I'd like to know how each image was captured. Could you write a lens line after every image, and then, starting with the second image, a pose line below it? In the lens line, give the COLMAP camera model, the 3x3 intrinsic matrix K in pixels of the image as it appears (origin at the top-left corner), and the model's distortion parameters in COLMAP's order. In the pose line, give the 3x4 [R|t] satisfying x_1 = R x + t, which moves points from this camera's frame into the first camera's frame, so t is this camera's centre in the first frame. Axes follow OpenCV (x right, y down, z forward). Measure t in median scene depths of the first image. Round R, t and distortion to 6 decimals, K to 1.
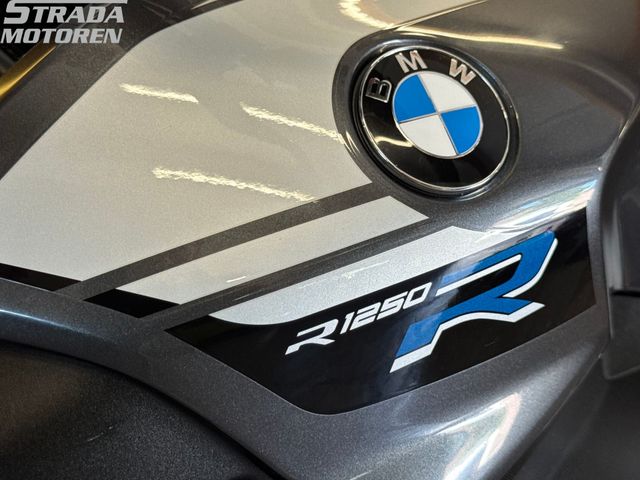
lens RADIAL K [[954.4, 0, 320.0], [0, 954.4, 240.0], [0, 0, 1]] dist [0.159230, -0.111176]
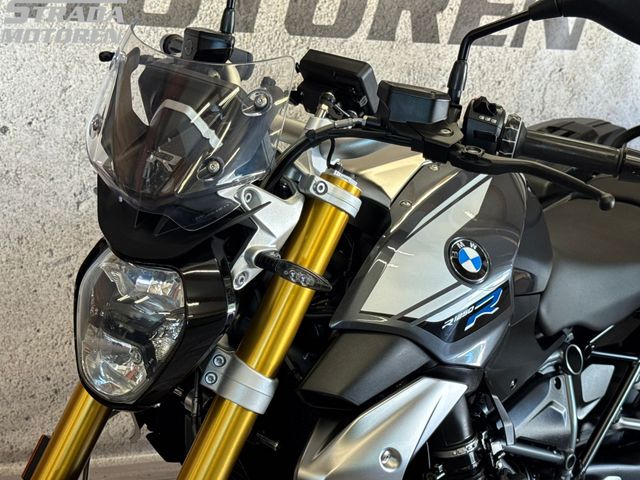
lens RADIAL K [[954.4, 0, 320.0], [0, 954.4, 240.0], [0, 0, 1]] dist [0.159230, -0.111176]
pose [[0.981426, -0.082002, 0.173432, -1.092185], [0.077222, 0.996429, 0.034139, -0.383412], [-0.175612, -0.020112, 0.984254, -2.555024]]
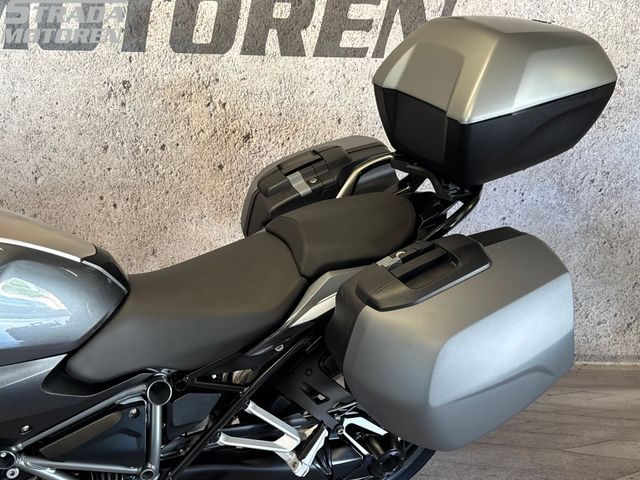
lens RADIAL K [[611.6, 0, 320.0], [0, 611.6, 240.0], [0, 0, 1]] dist [0.207352, -0.508442]
pose [[0.982222, -0.011087, -0.187394, 2.793876], [0.048466, 0.979388, 0.196088, -1.097119], [0.181358, -0.201684, 0.962514, -1.053499]]
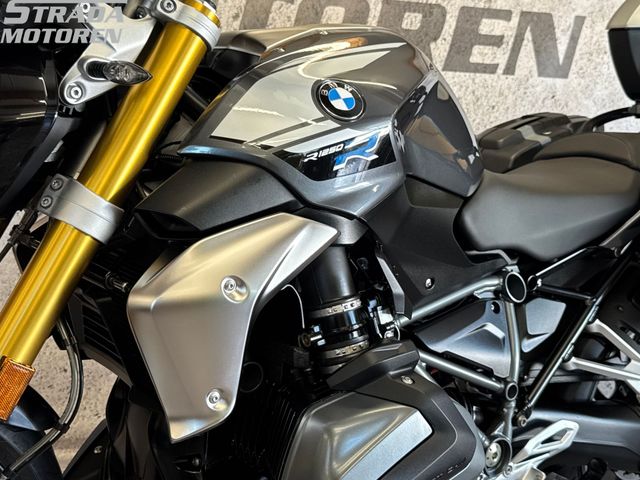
lens RADIAL K [[812.6, 0, 320.0], [0, 812.6, 240.0], [0, 0, 1]] dist [0.118191, -0.025926]
pose [[0.995817, -0.062951, 0.066224, -0.186333], [0.070895, 0.989569, -0.125407, 0.751316], [-0.057638, 0.129577, 0.989893, -1.880839]]
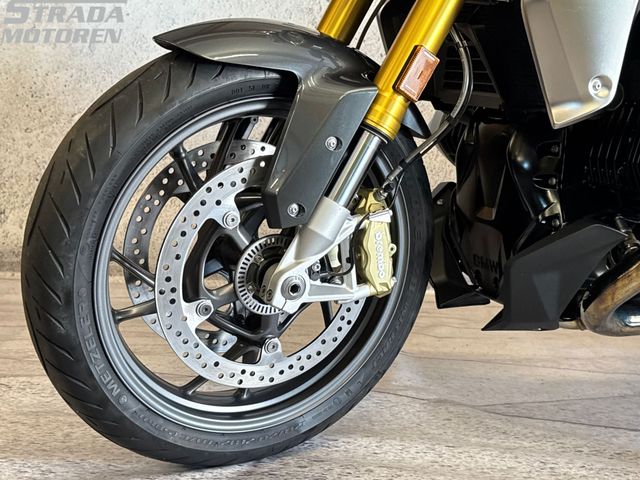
lens RADIAL K [[812.6, 0, 320.0], [0, 812.6, 240.0], [0, 0, 1]] dist [0.118191, -0.025926]
pose [[0.982130, -0.045043, -0.182736, -0.872504], [0.030284, 0.996109, -0.082766, 1.702184], [0.185753, 0.075753, 0.979672, -2.211574]]
